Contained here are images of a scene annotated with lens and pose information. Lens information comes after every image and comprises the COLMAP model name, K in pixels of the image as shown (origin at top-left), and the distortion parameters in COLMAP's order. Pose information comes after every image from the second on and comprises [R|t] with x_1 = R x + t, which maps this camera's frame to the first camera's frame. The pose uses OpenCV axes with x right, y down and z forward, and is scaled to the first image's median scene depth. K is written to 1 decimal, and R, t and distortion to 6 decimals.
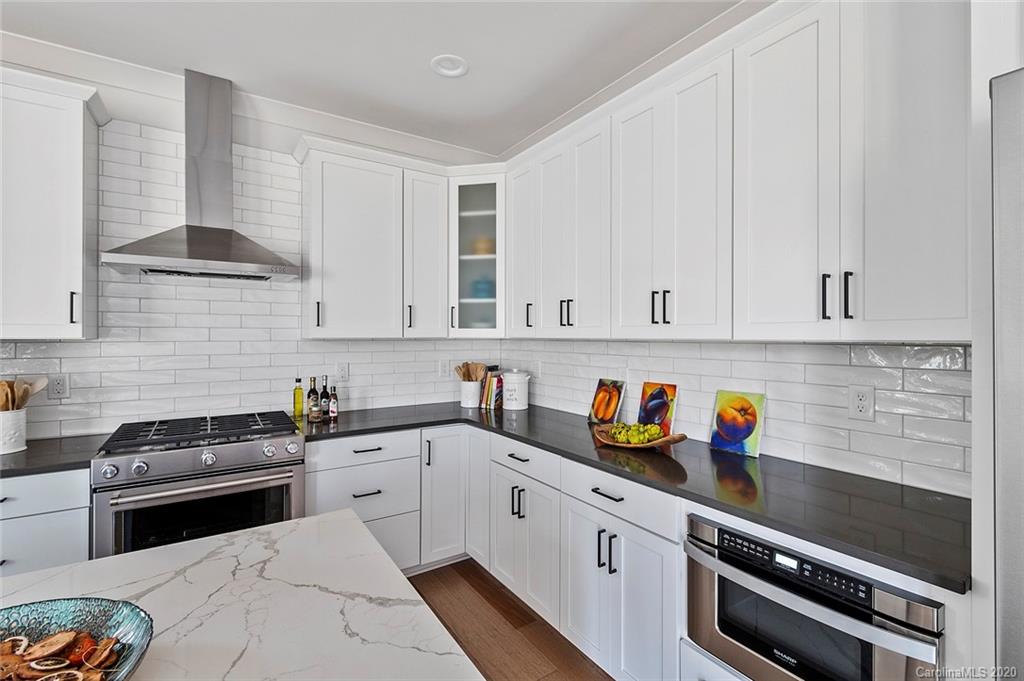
lens RADIAL K [[460.1, 0, 512.3], [0, 460.1, 334.6], [0, 0, 1]] dist [0.005165, -0.000332]
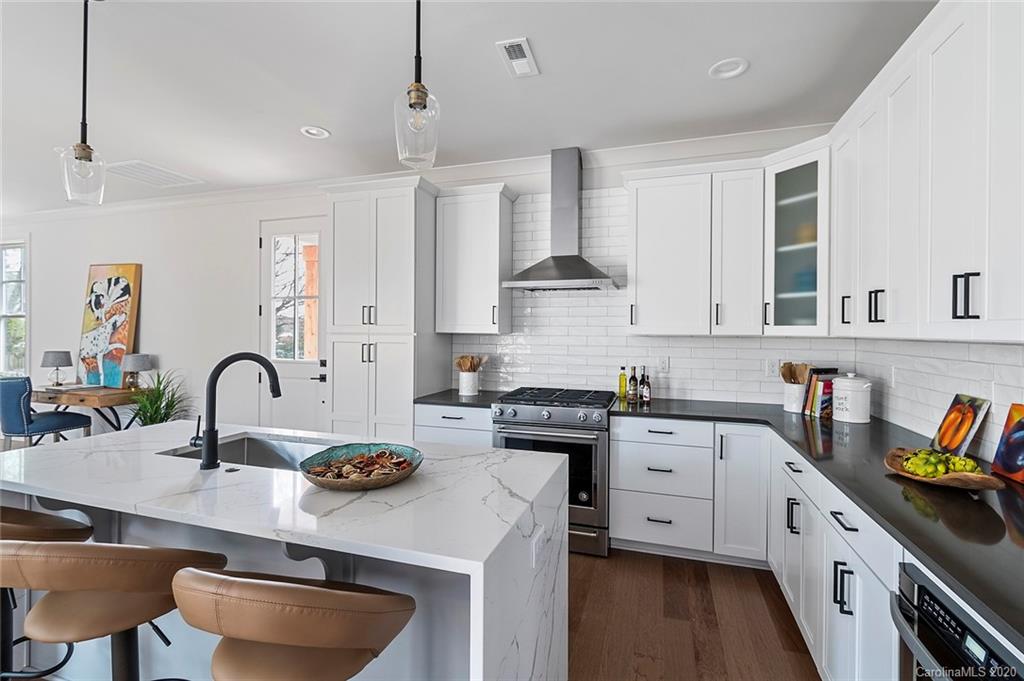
lens RADIAL K [[460.3, 0, 512.8], [0, 460.3, 330.9], [0, 0, 1]] dist [0.002418, -0.000456]
pose [[0.624891, 0.003917, -0.780703, 0.318399], [-0.005682, 0.999984, 0.000469, -0.000273], [0.780692, 0.004143, 0.624903, -0.006810]]
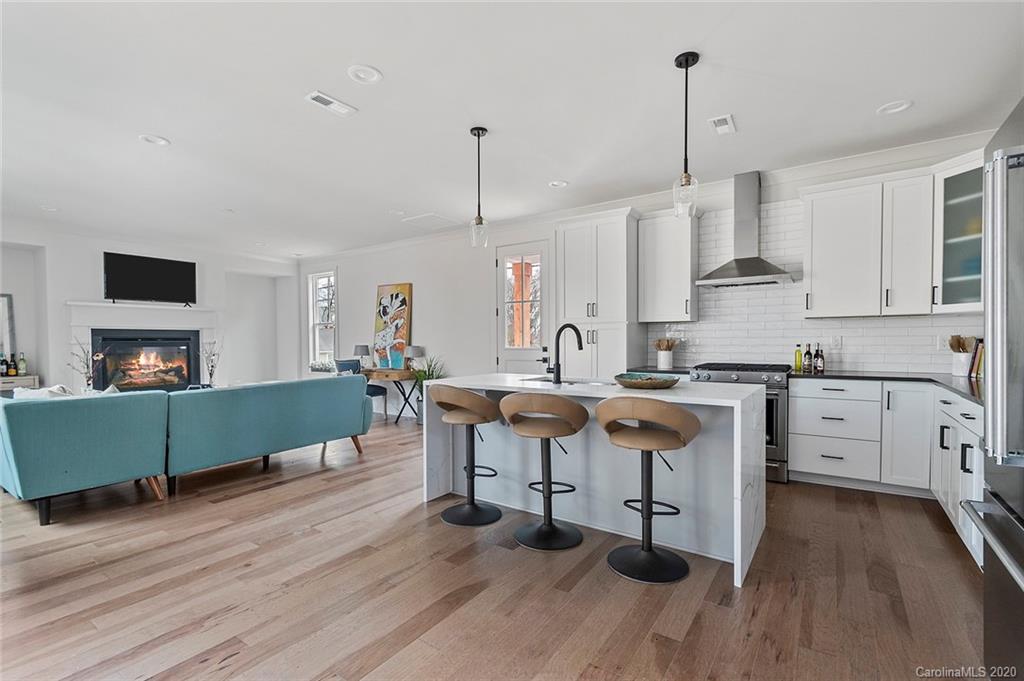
lens RADIAL K [[460.9, 0, 511.9], [0, 460.9, 352.6], [0, 0, 1]] dist [0.000366, -0.000524]
pose [[0.367293, 0.021575, -0.929855, 0.625778], [0.008335, 0.999614, 0.026485, 0.074407], [0.930068, -0.017478, 0.366972, -0.468373]]
